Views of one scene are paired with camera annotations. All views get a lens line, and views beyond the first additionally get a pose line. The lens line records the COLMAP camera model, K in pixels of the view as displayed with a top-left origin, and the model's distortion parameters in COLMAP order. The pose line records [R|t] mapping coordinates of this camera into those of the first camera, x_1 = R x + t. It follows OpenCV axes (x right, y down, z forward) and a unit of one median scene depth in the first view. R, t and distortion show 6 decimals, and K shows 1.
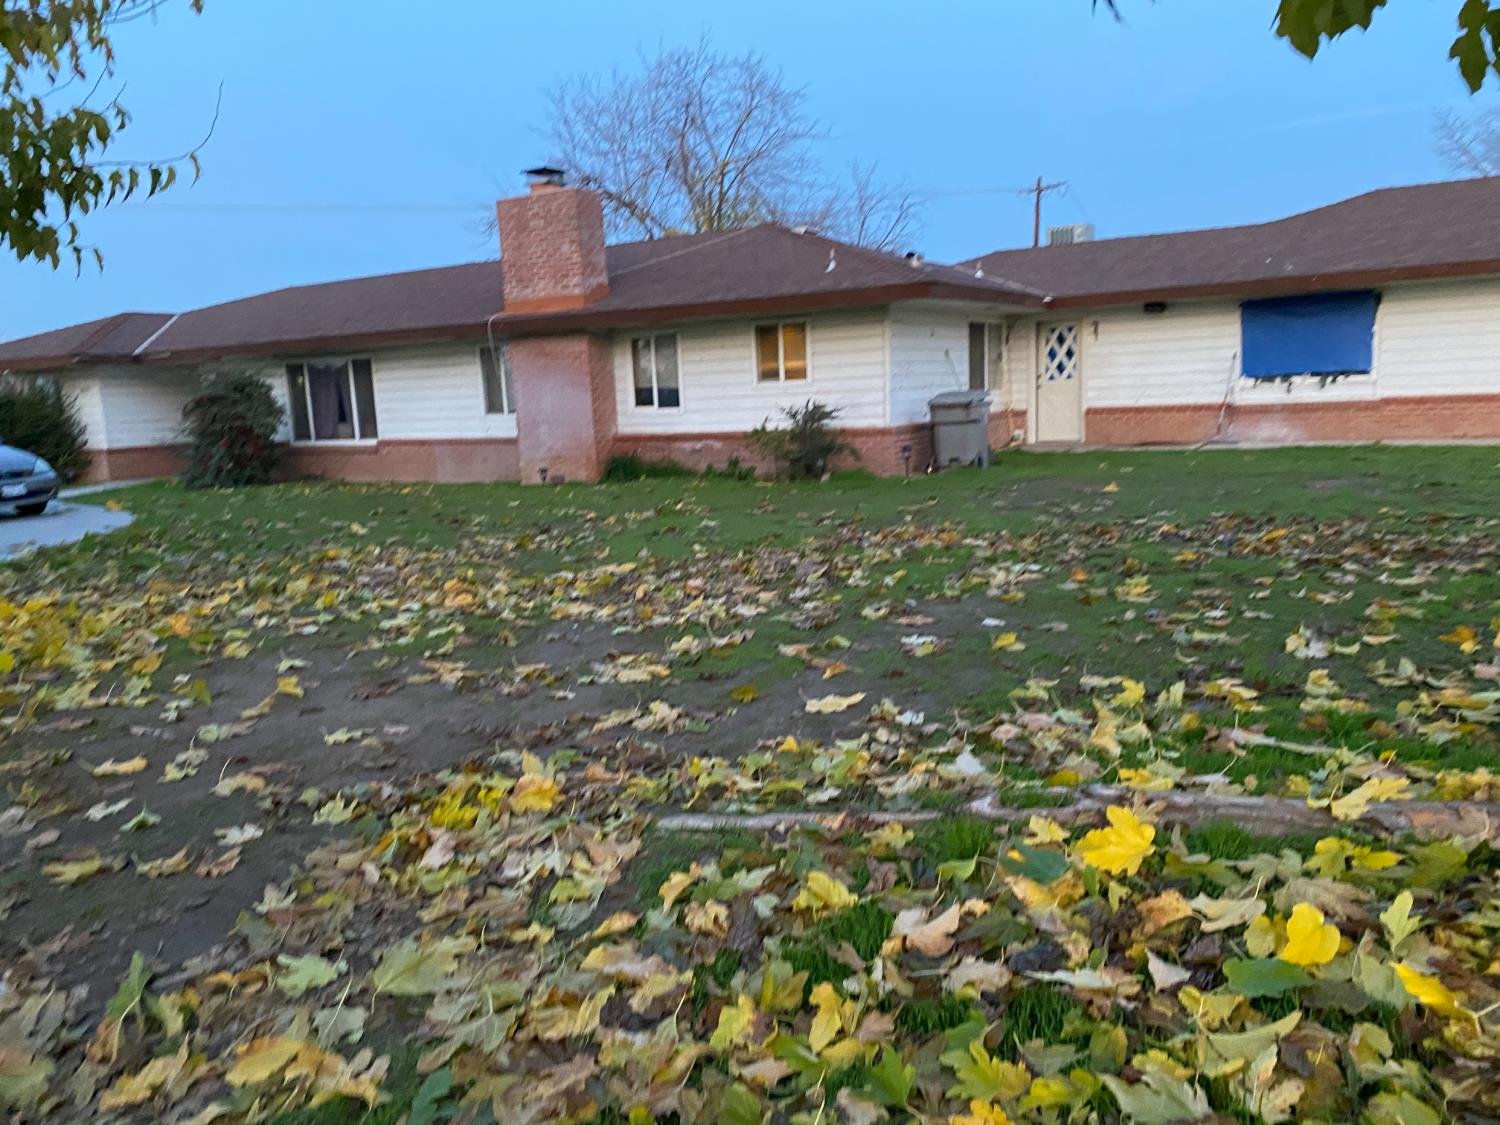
lens RADIAL K [[1169.2, 0, 750.0], [0, 1169.2, 562.5], [0, 0, 1]] dist [0.063846, -0.101737]
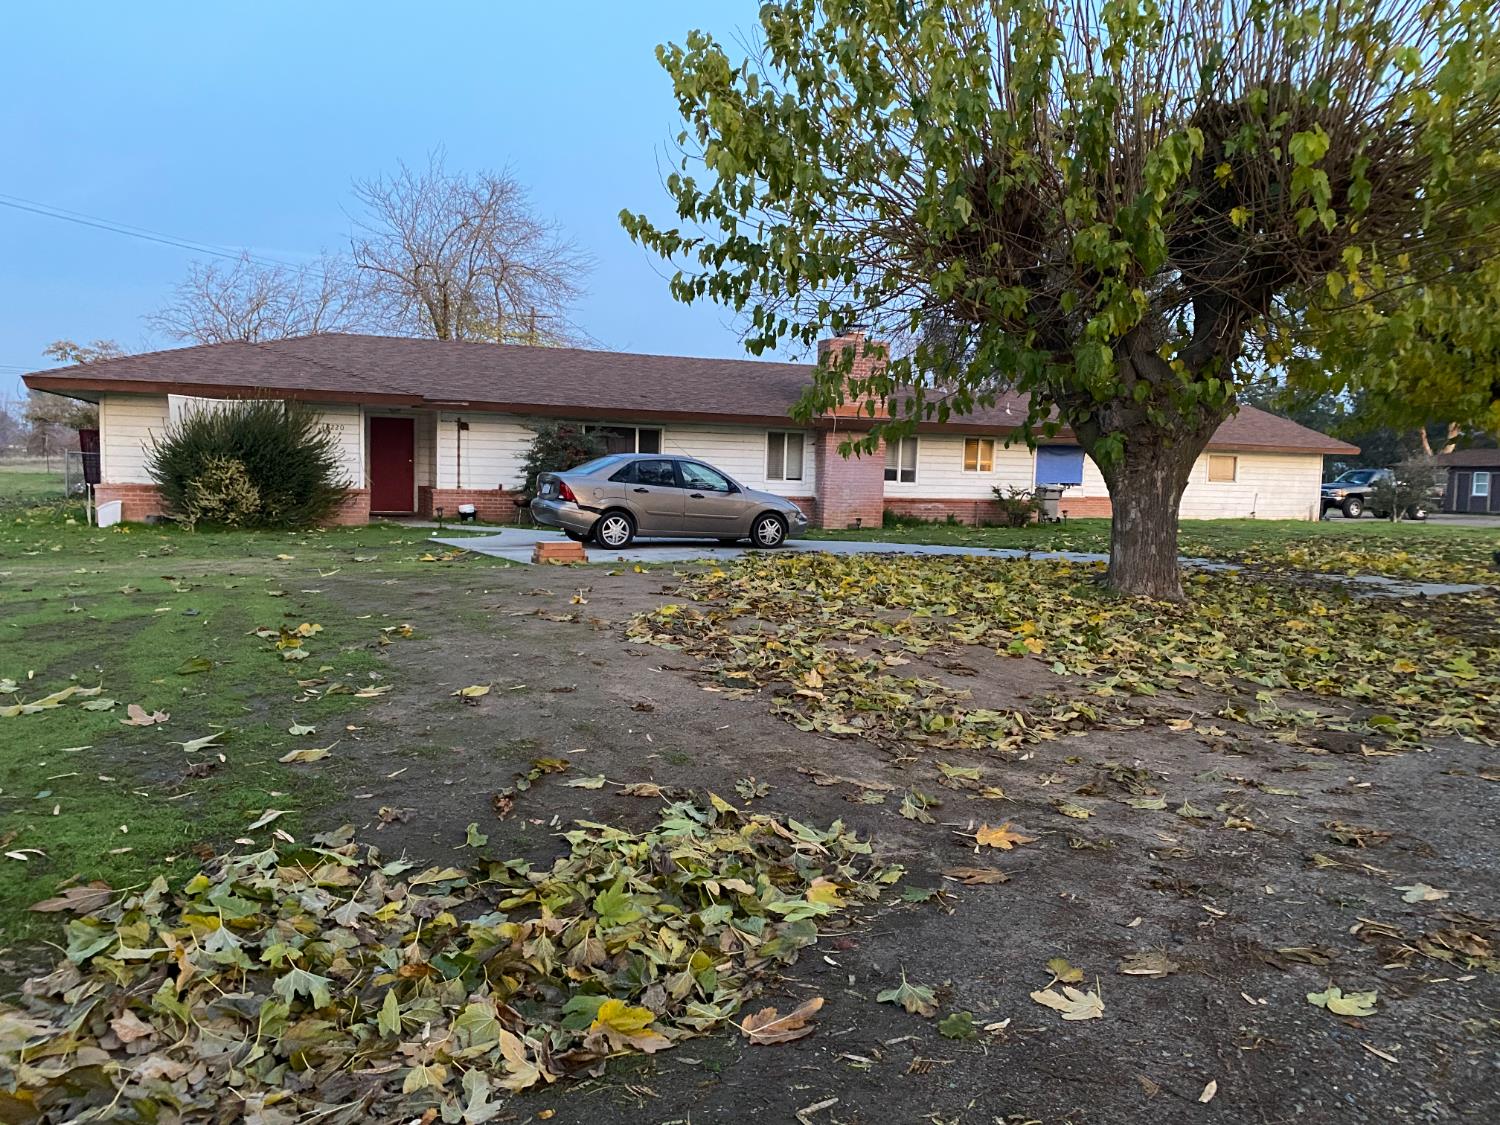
lens RADIAL K [[1169.2, 0, 750.0], [0, 1169.2, 562.5], [0, 0, 1]] dist [0.063846, -0.101737]
pose [[0.518309, -0.009106, 0.855145, -1.567620], [0.078182, 0.996261, -0.036778, 0.019803], [-0.851612, 0.085919, 0.517083, 0.363115]]
